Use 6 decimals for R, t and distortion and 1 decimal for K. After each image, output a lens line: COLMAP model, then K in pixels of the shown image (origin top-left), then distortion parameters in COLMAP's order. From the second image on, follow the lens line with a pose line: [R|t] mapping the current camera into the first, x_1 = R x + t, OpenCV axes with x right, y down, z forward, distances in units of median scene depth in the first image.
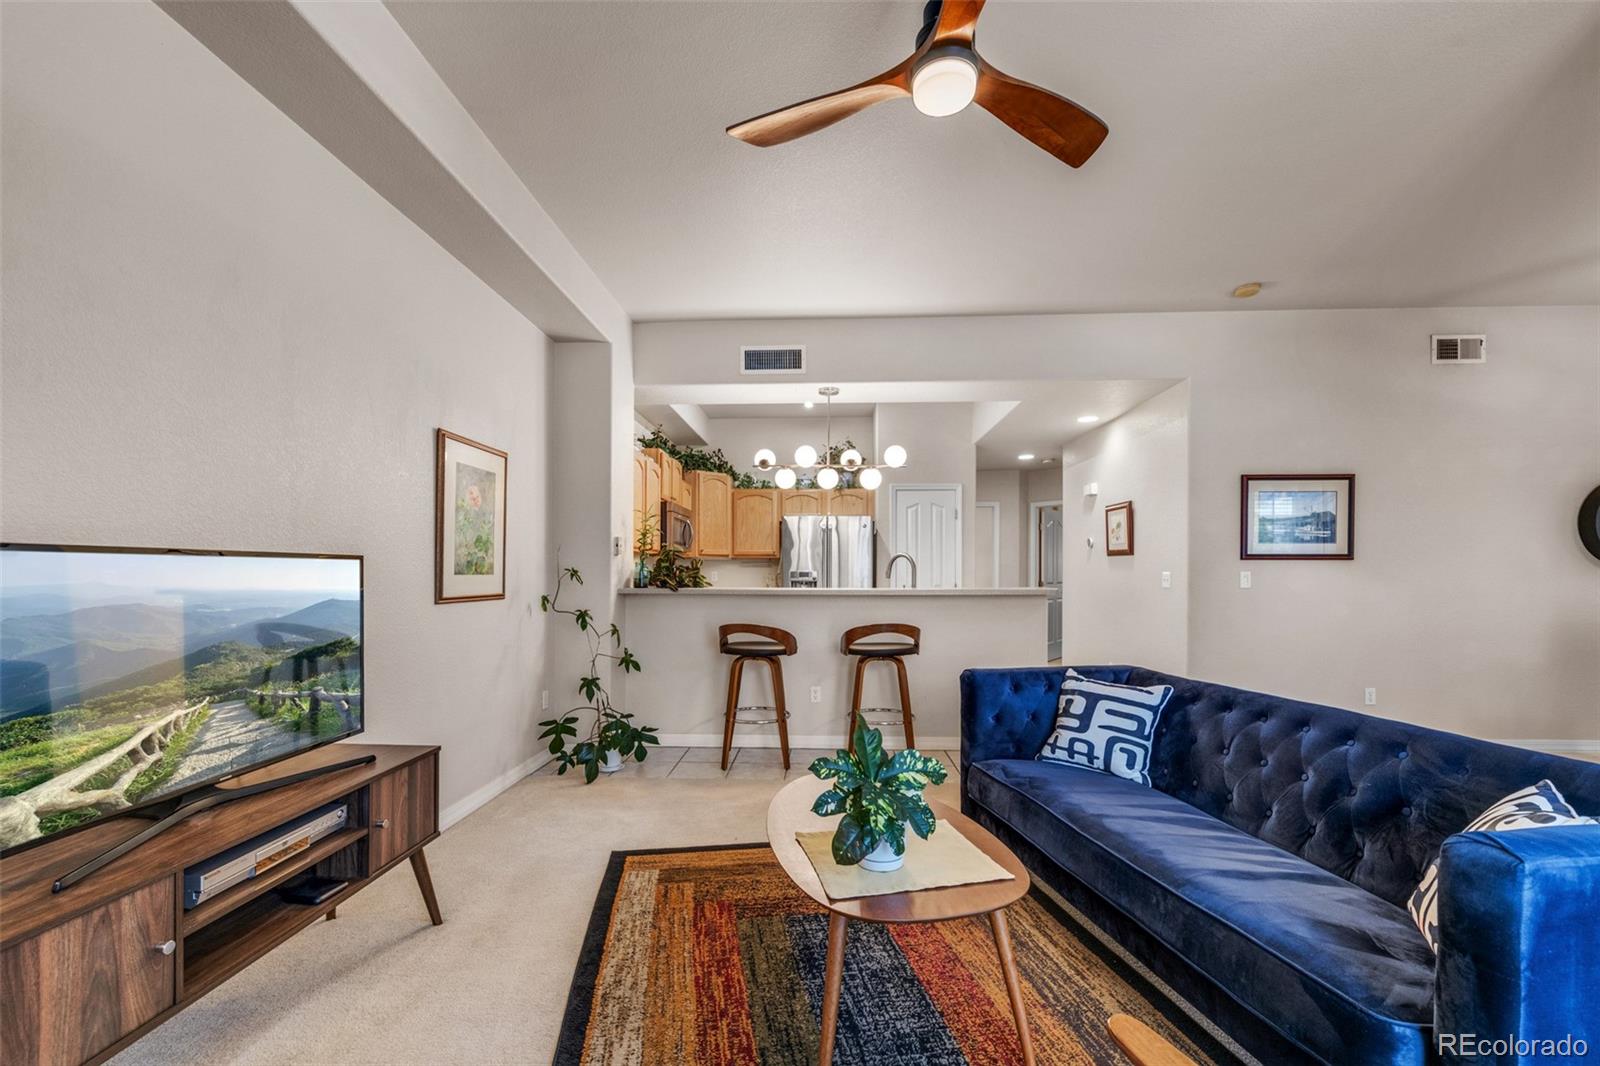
lens RADIAL K [[645.6, 0, 804.4], [0, 645.6, 577.0], [0, 0, 1]] dist [0.003121, -0.004143]
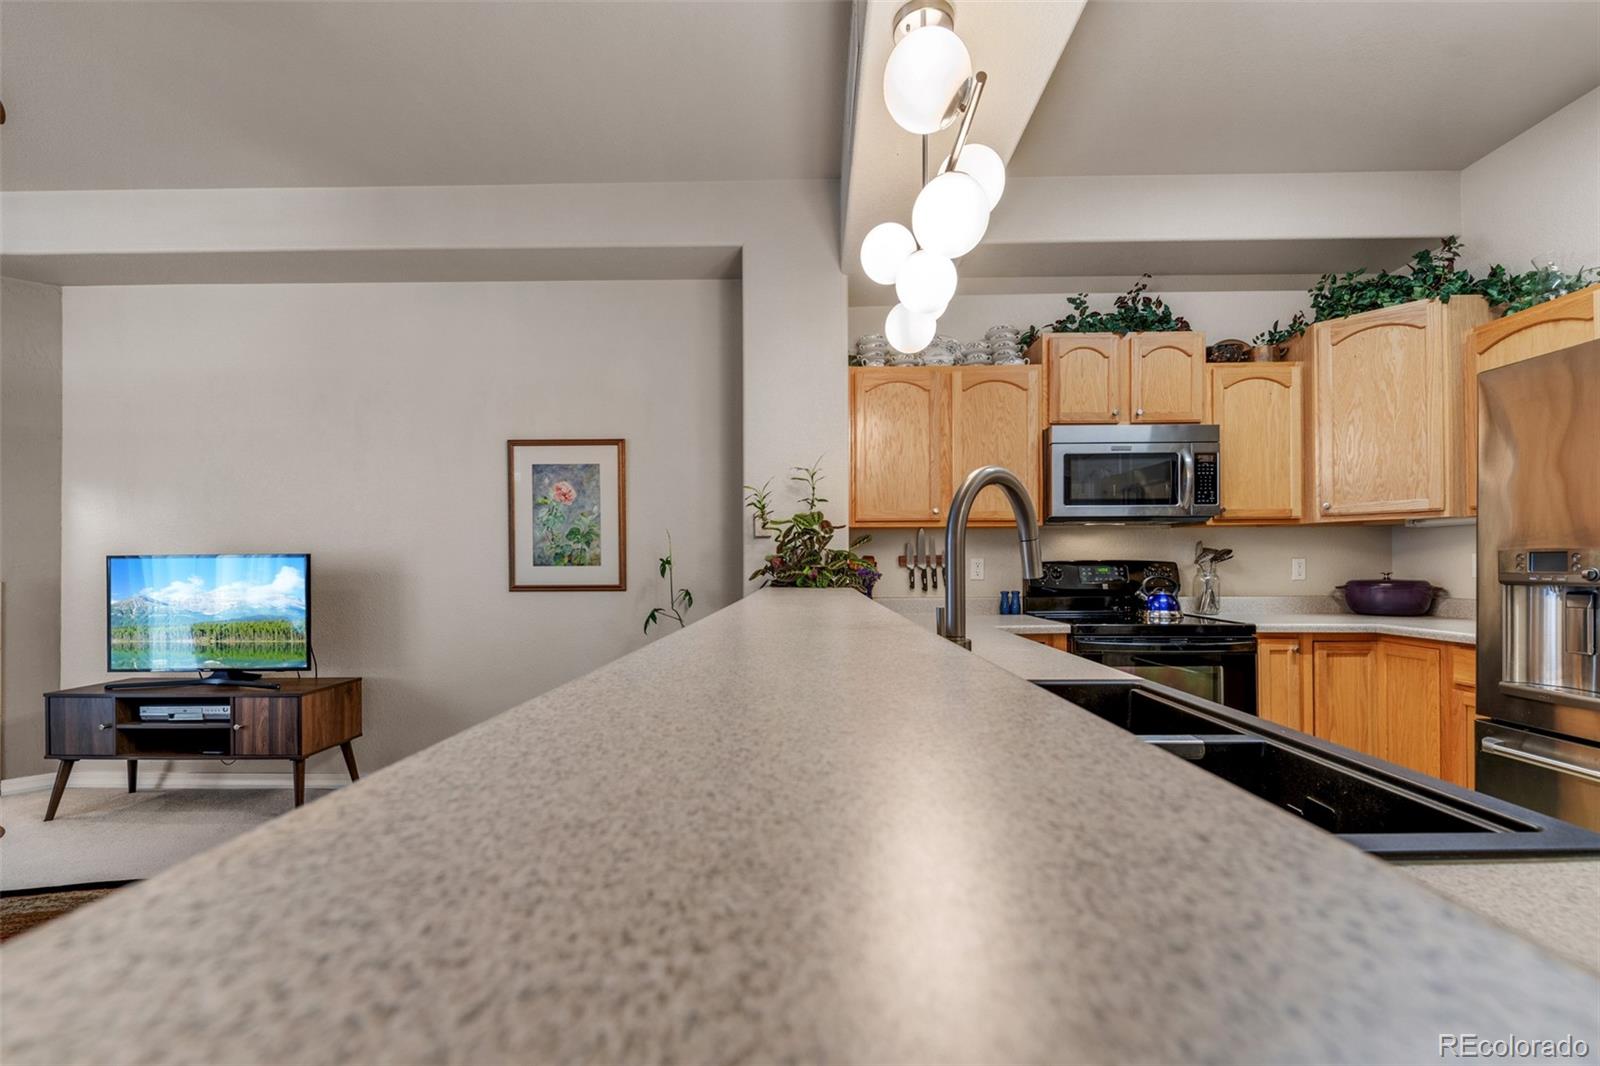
lens RADIAL K [[645.6, 0, 802.2], [0, 645.6, 561.6], [0, 0, 1]] dist [0.003121, -0.004143]
pose [[0.025974, -0.005872, -0.999645, 0.286421], [0.001130, 0.999982, -0.005844, -0.001845], [0.999662, -0.000977, 0.025980, 0.701954]]
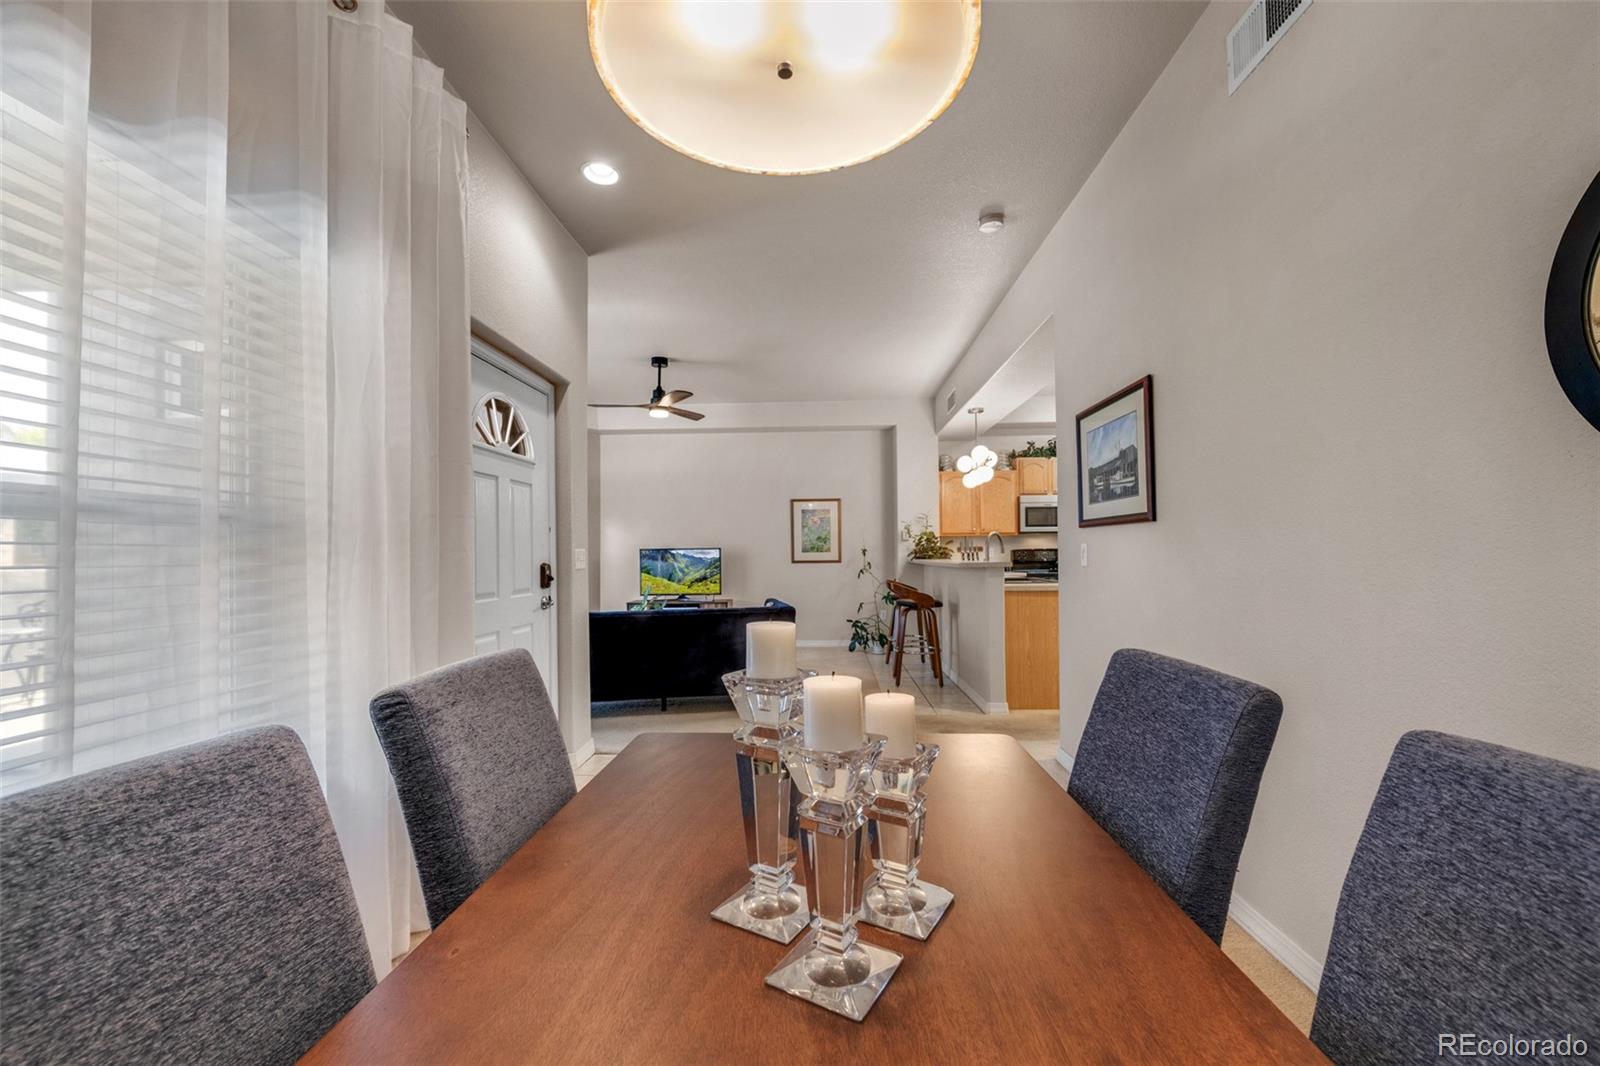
lens RADIAL K [[645.6, 0, 805.2], [0, 645.6, 544.4], [0, 0, 1]] dist [0.003121, -0.004143]
pose [[0.008746, -0.013910, -0.999865, 1.021637], [0.006135, 0.999885, -0.013857, 0.000165], [0.999943, -0.006013, 0.008831, 0.484221]]
